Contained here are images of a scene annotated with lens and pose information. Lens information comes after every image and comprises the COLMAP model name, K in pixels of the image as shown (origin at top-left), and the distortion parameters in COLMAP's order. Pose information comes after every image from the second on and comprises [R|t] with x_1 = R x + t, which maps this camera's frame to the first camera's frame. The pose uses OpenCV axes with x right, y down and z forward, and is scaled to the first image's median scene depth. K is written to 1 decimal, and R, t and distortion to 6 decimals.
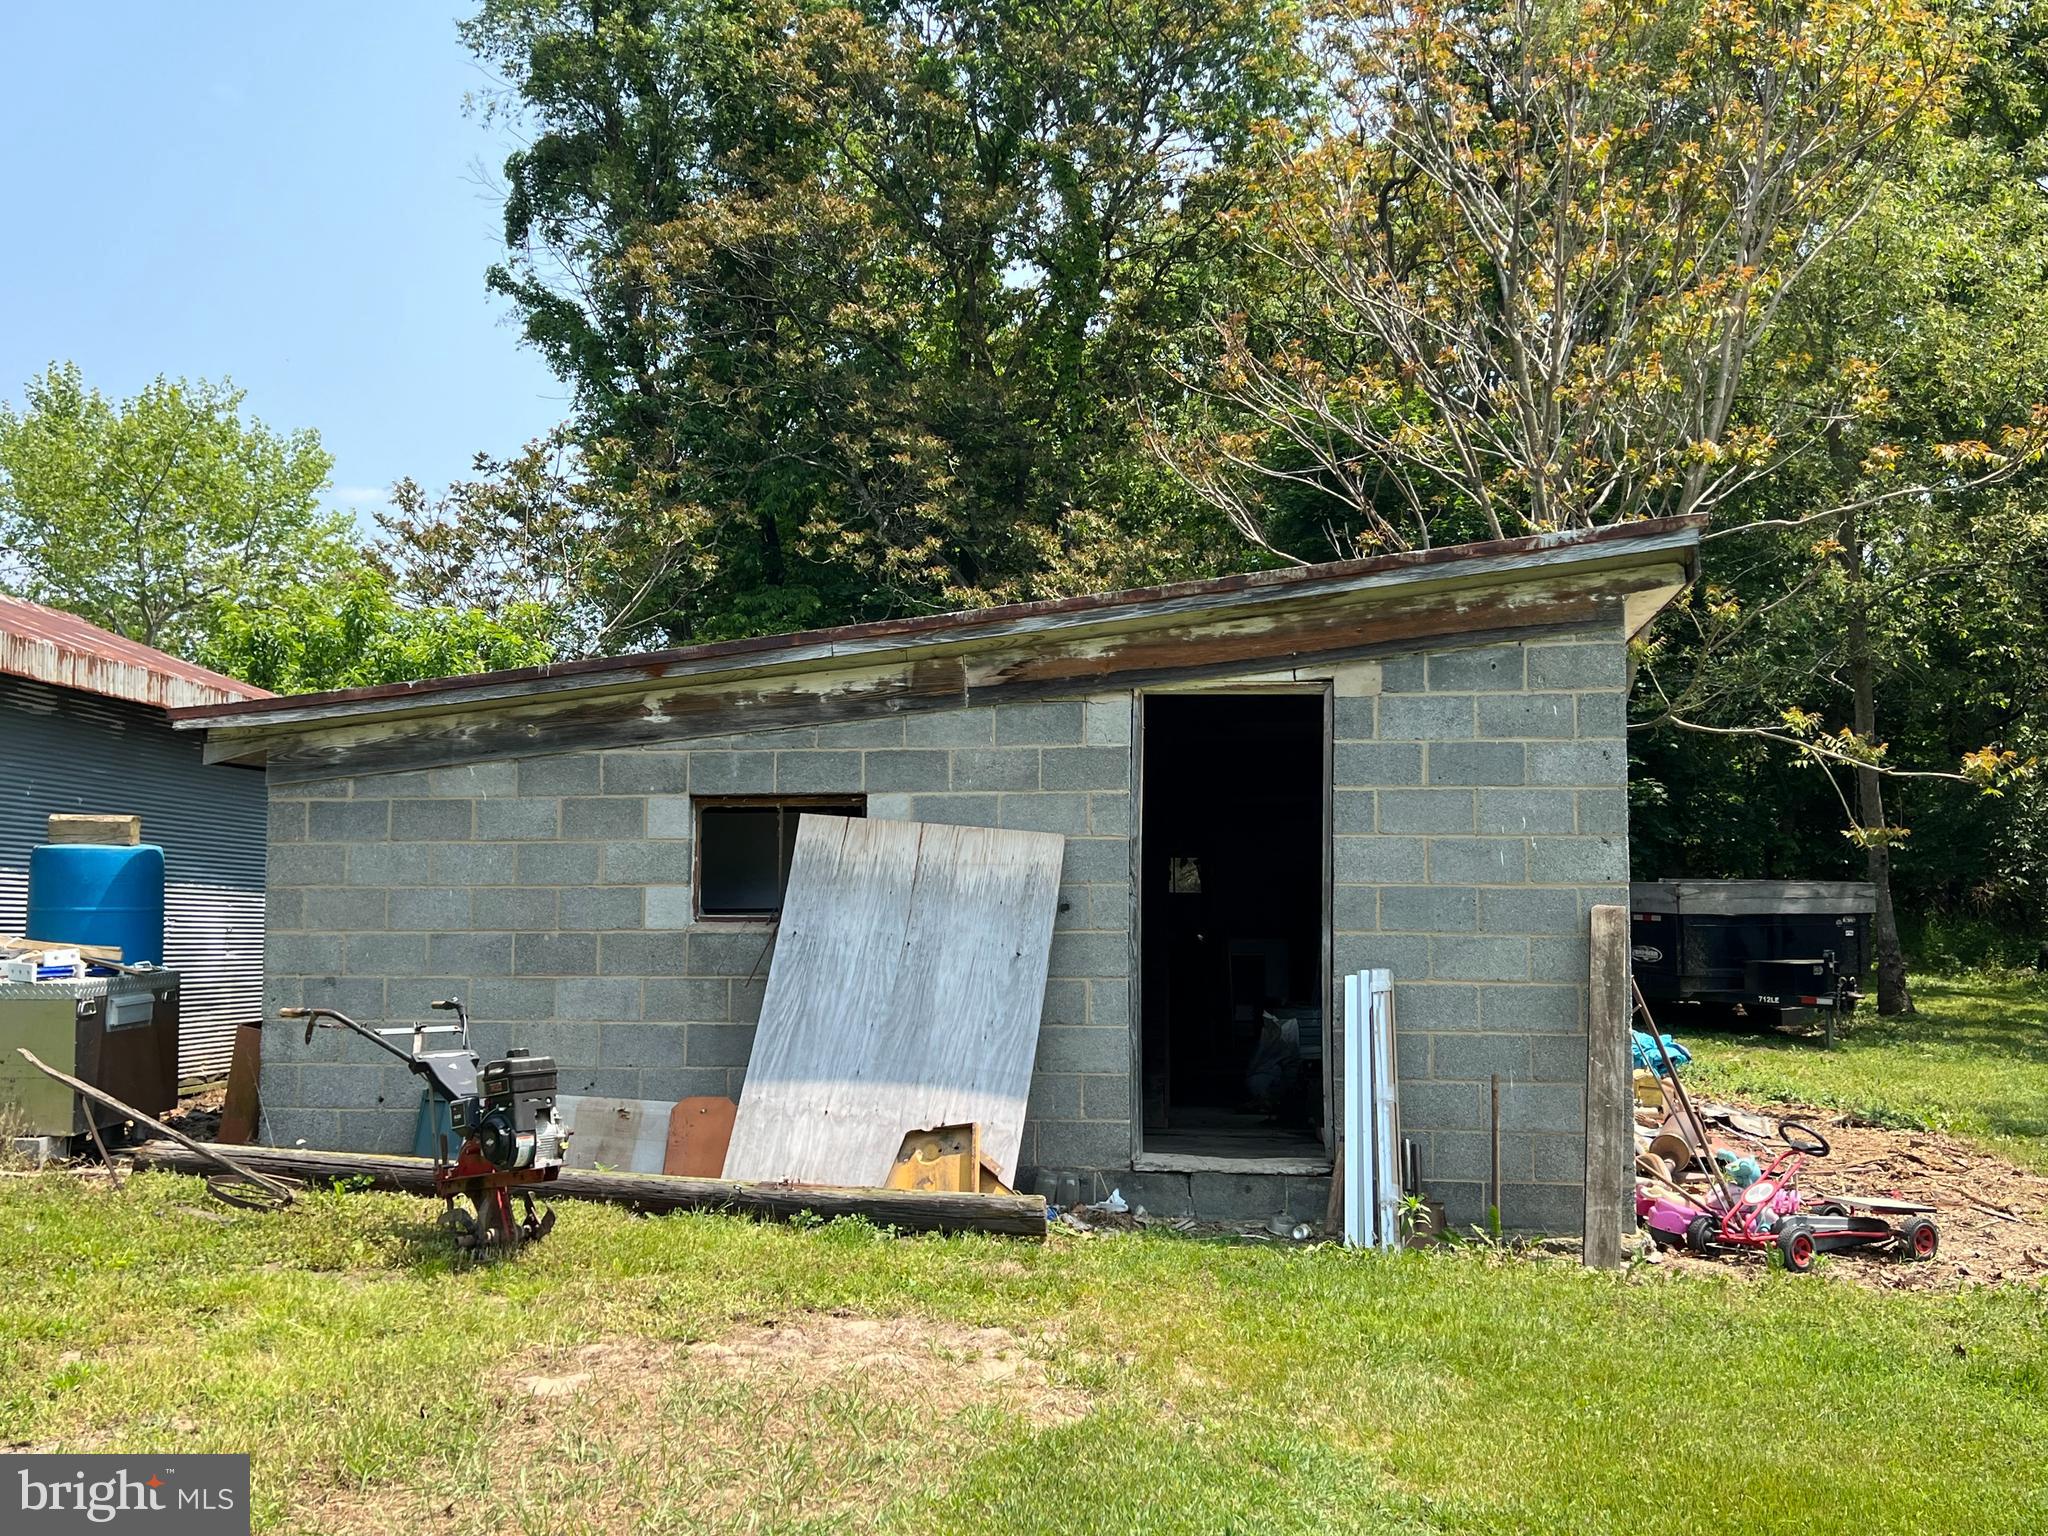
lens RADIAL K [[1946.4, 0, 1024.0], [0, 1946.4, 768.0], [0, 0, 1]] dist [0.108143, -0.221128]
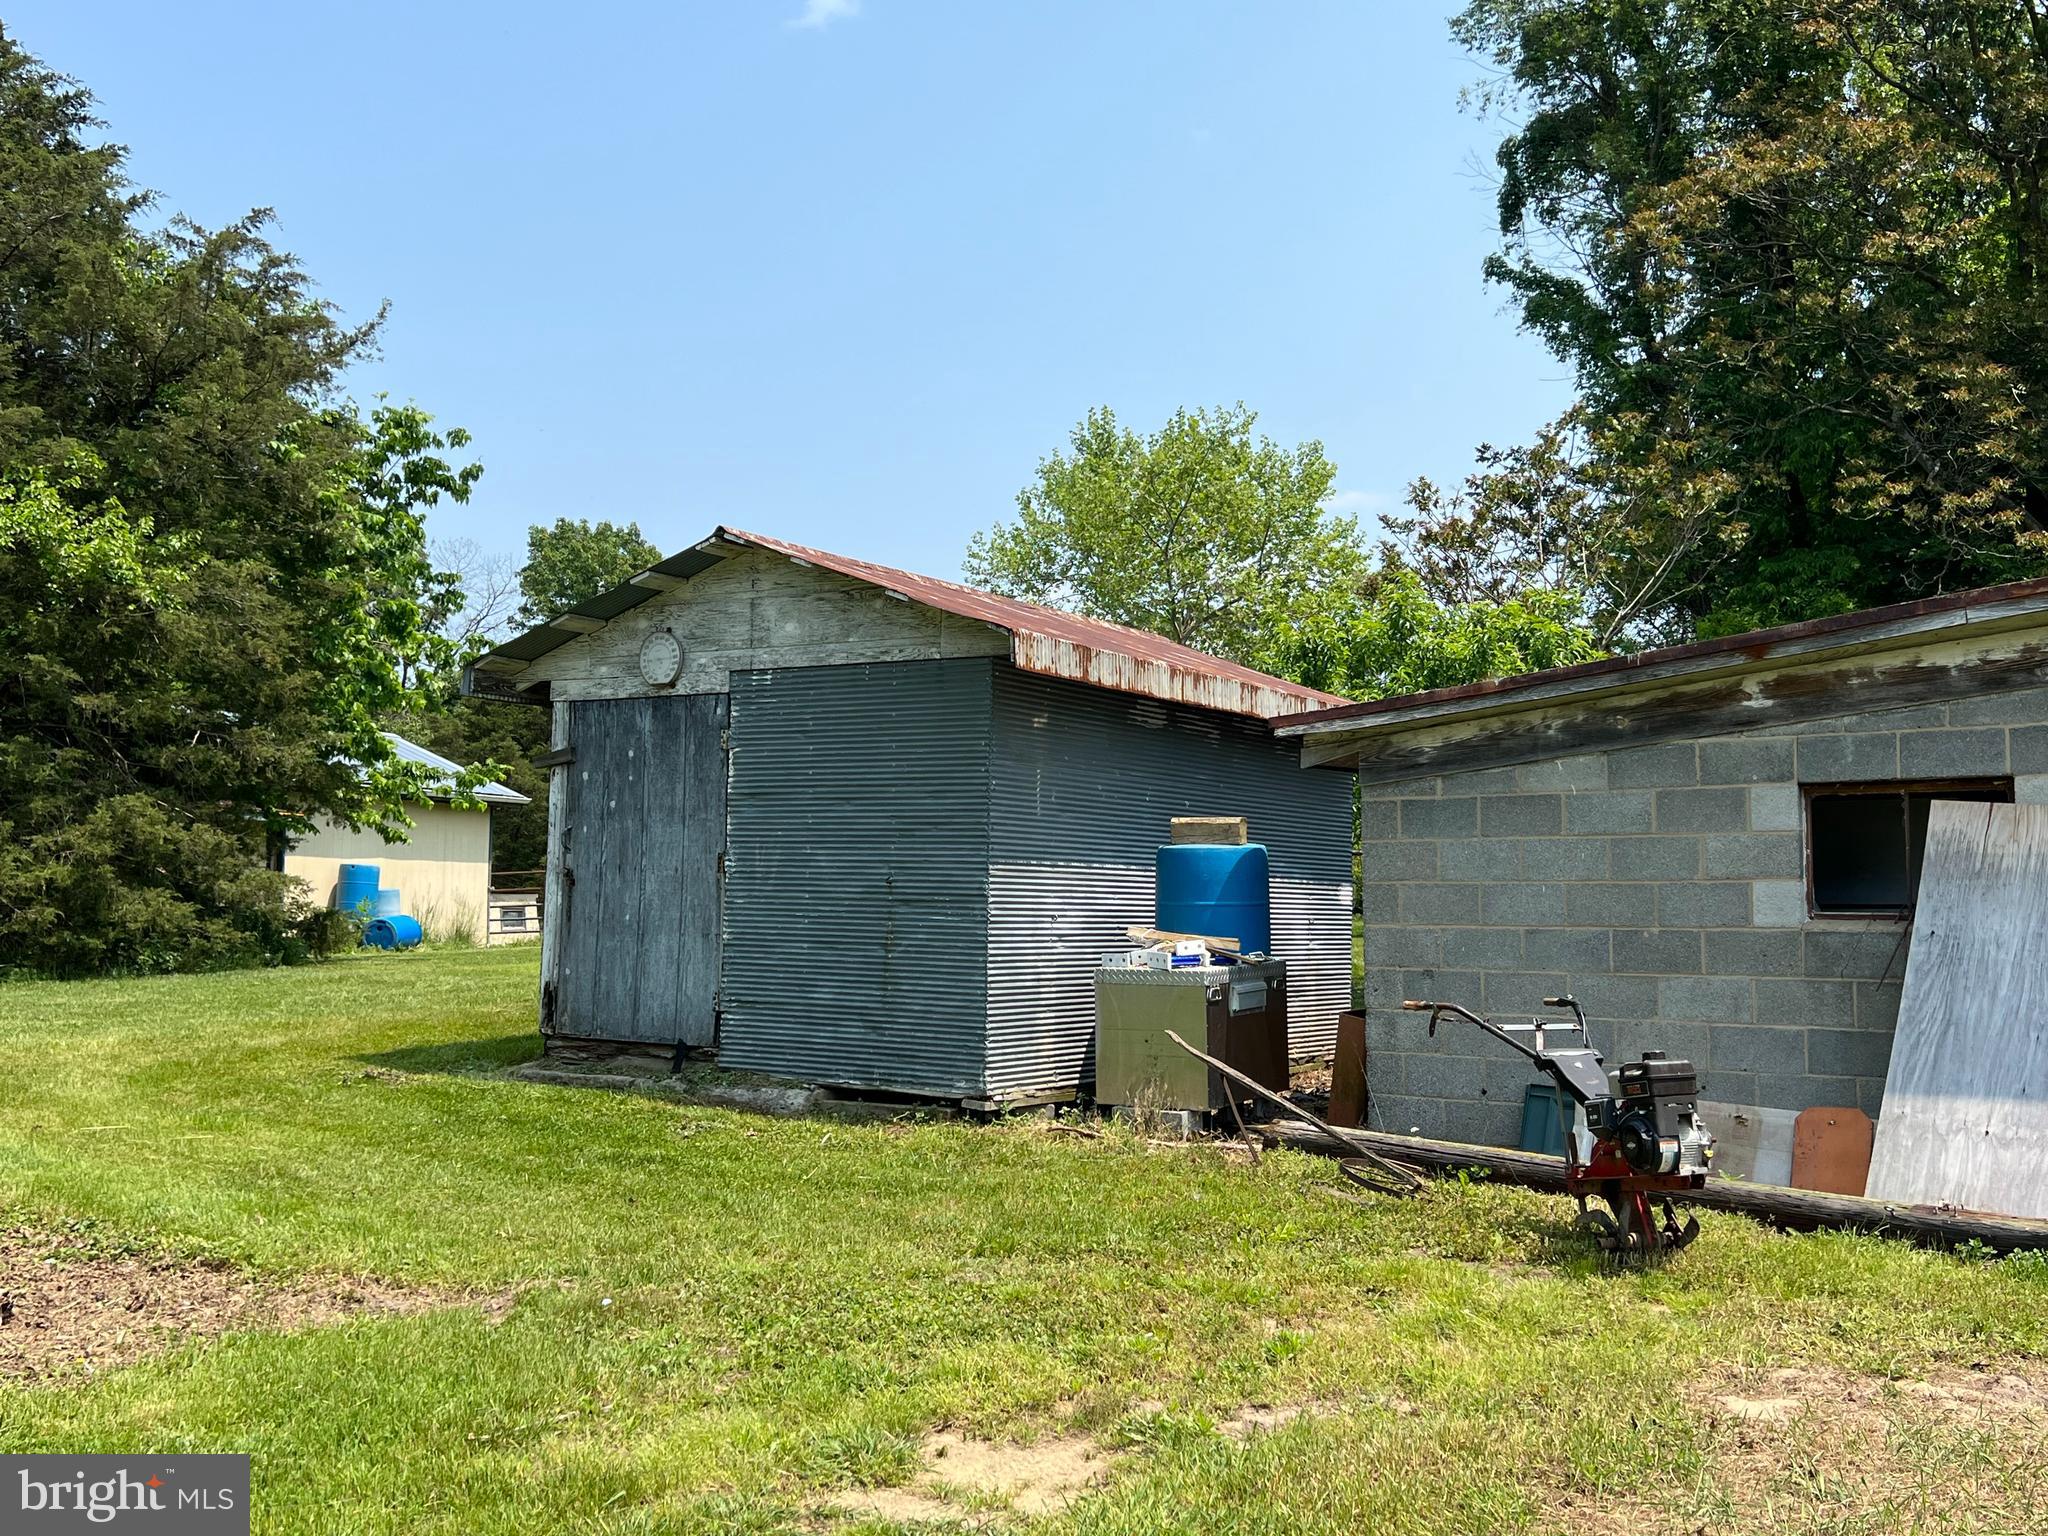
lens RADIAL K [[1953.8, 0, 1024.0], [0, 1953.8, 768.0], [0, 0, 1]] dist [0.115318, -0.240379]
pose [[0.880222, -0.035277, -0.473249, -0.047898], [0.038475, 0.999255, -0.002925, -0.004615], [0.473000, -0.015633, 0.880924, -0.005985]]
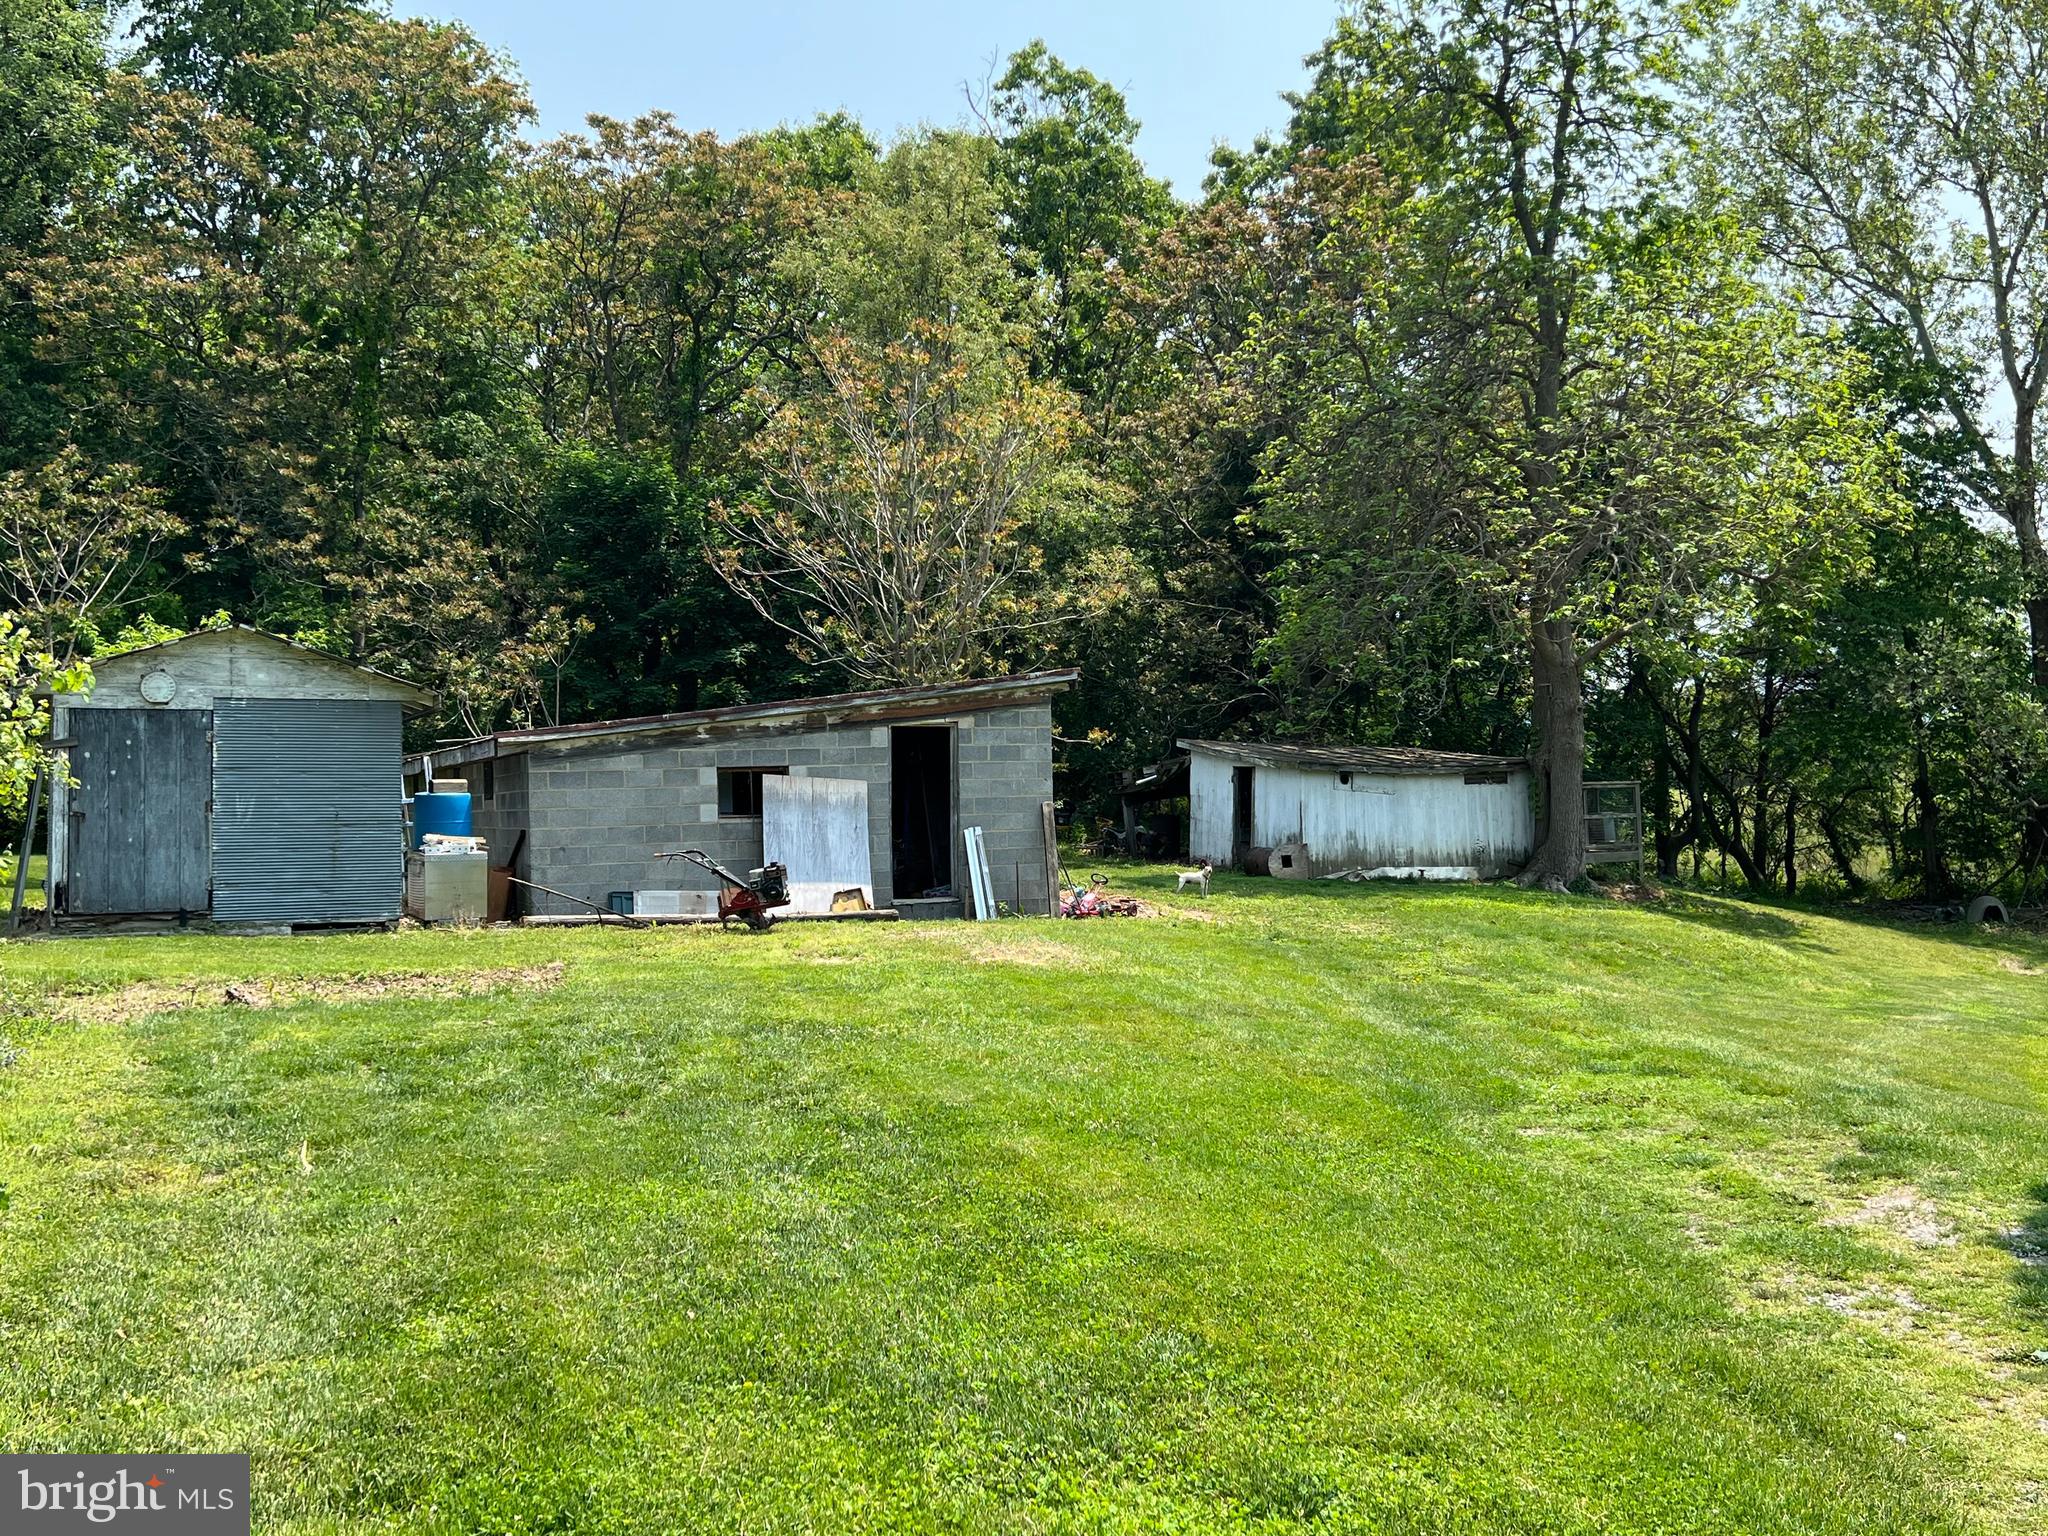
lens RADIAL K [[1953.8, 0, 1024.0], [0, 1953.8, 768.0], [0, 0, 1]] dist [0.115318, -0.240379]
pose [[0.842383, -0.018665, 0.538556, -1.131620], [-0.013095, 0.998396, 0.055086, -0.121598], [-0.538720, -0.053456, 0.840787, -1.234218]]
